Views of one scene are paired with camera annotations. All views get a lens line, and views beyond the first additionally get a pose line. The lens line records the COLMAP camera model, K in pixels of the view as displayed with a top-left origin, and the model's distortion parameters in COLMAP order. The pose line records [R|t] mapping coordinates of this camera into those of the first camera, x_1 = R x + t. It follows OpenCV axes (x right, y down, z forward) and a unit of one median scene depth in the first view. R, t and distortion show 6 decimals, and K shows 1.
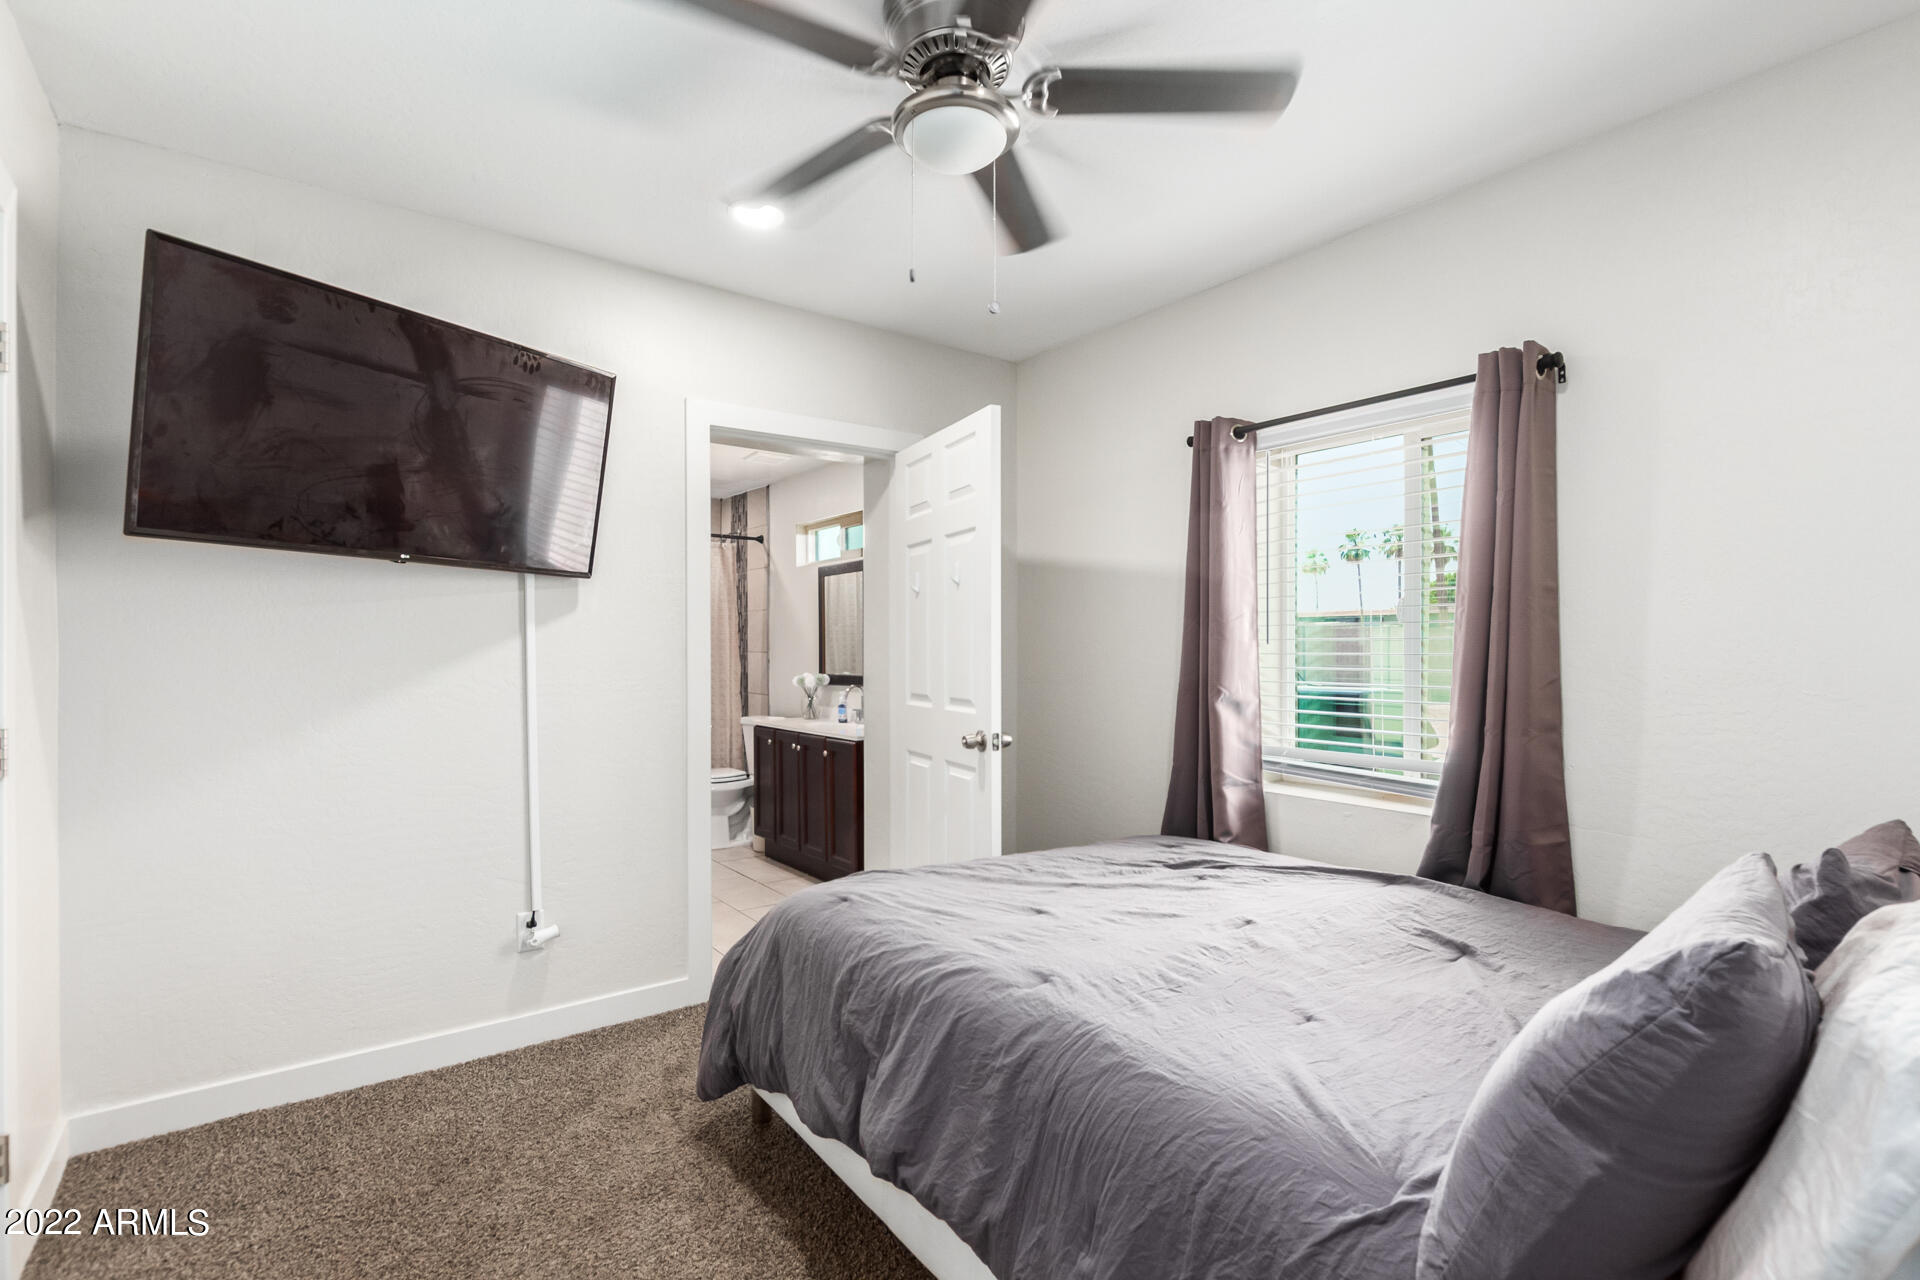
lens RADIAL K [[890.5, 0, 949.2], [0, 890.5, 651.0], [0, 0, 1]] dist [-0.007709, -0.002946]
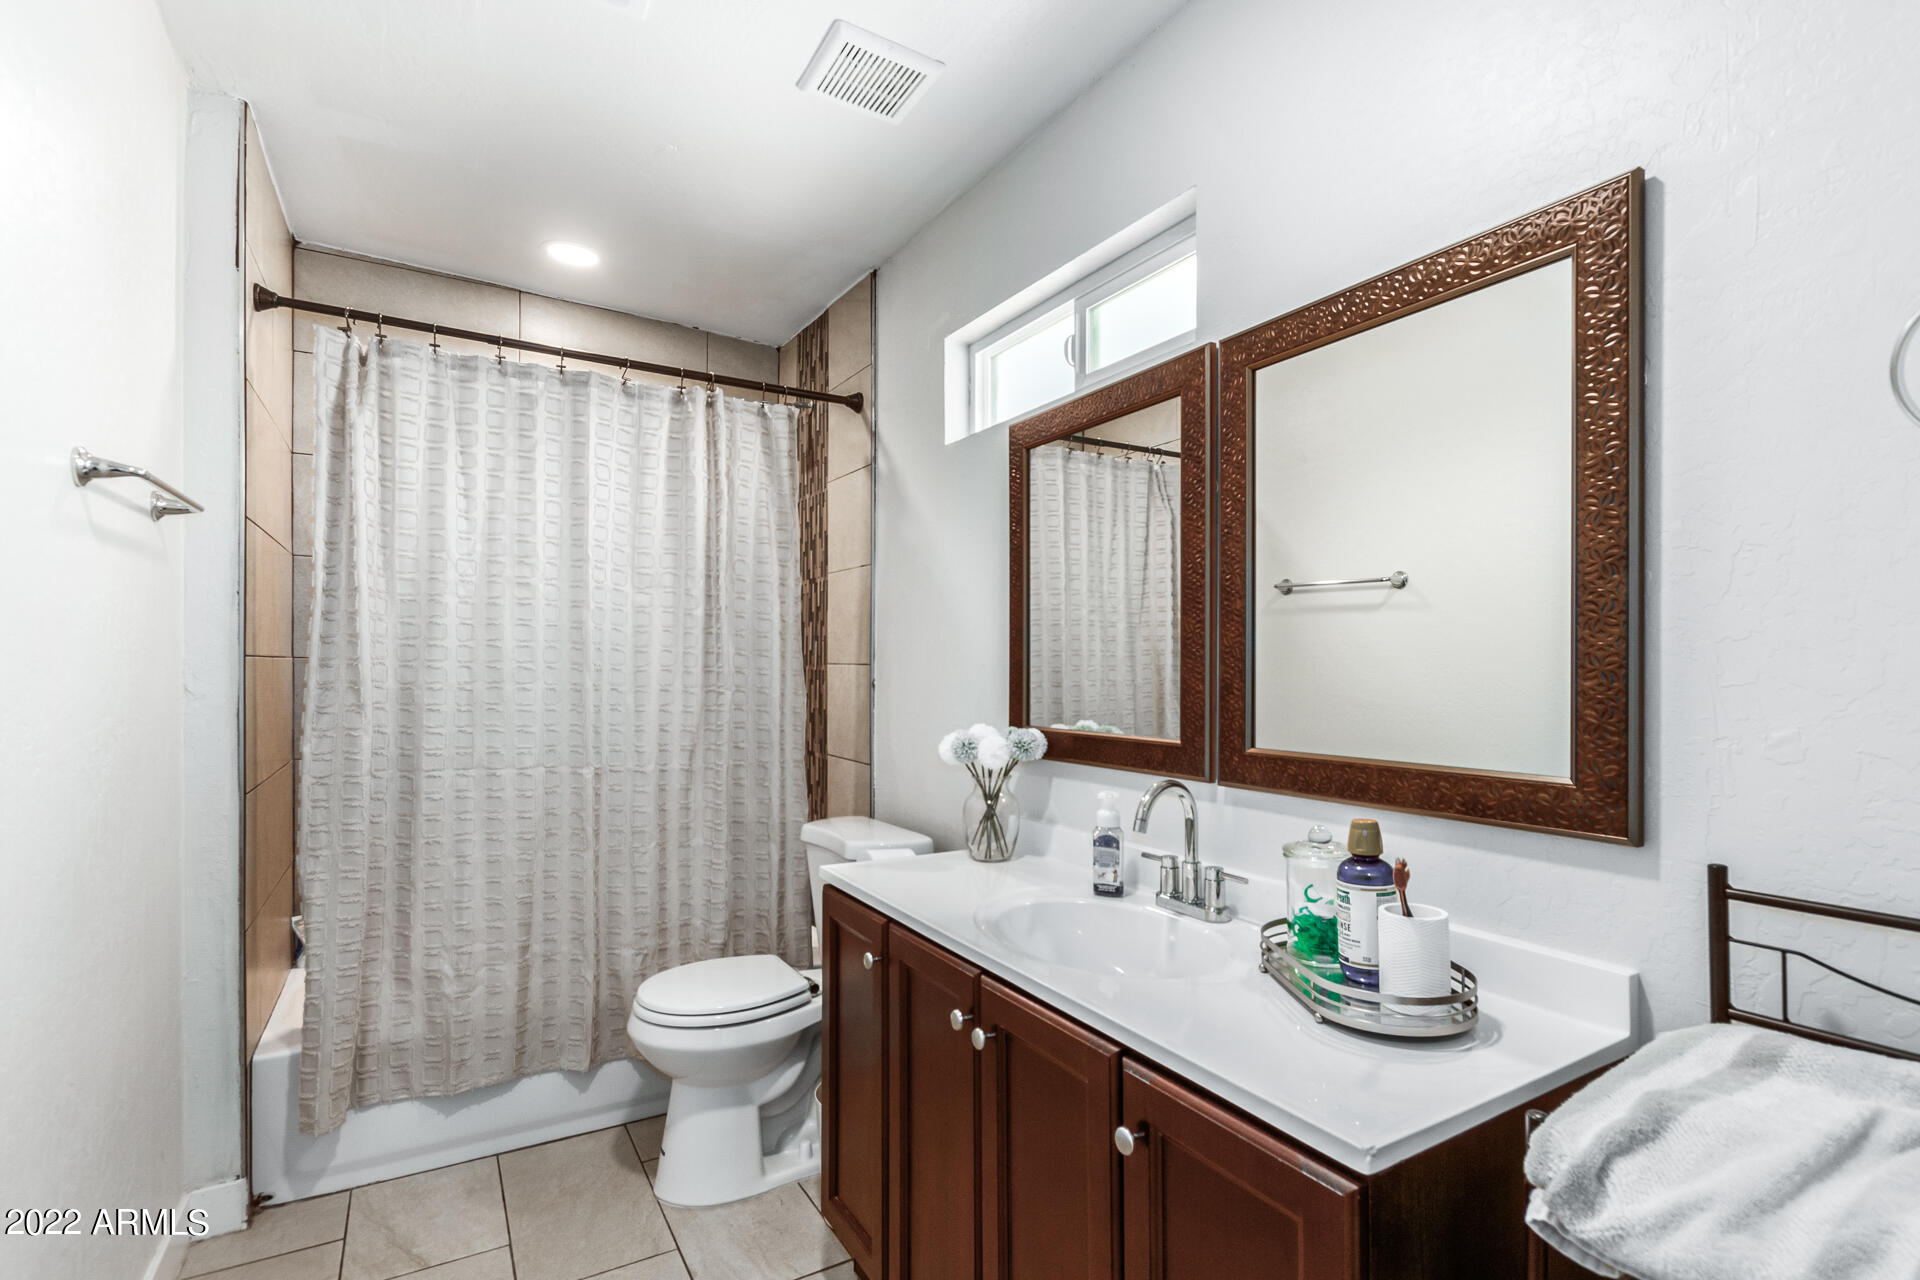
lens RADIAL K [[890.5, 0, 962.6], [0, 890.5, 649.5], [0, 0, 1]] dist [-0.007709, -0.002946]
pose [[0.995124, 0.010122, -0.098110, -0.127753], [-0.012430, 0.999659, -0.022946, 0.003808], [0.097844, 0.024053, 0.994911, 0.629649]]
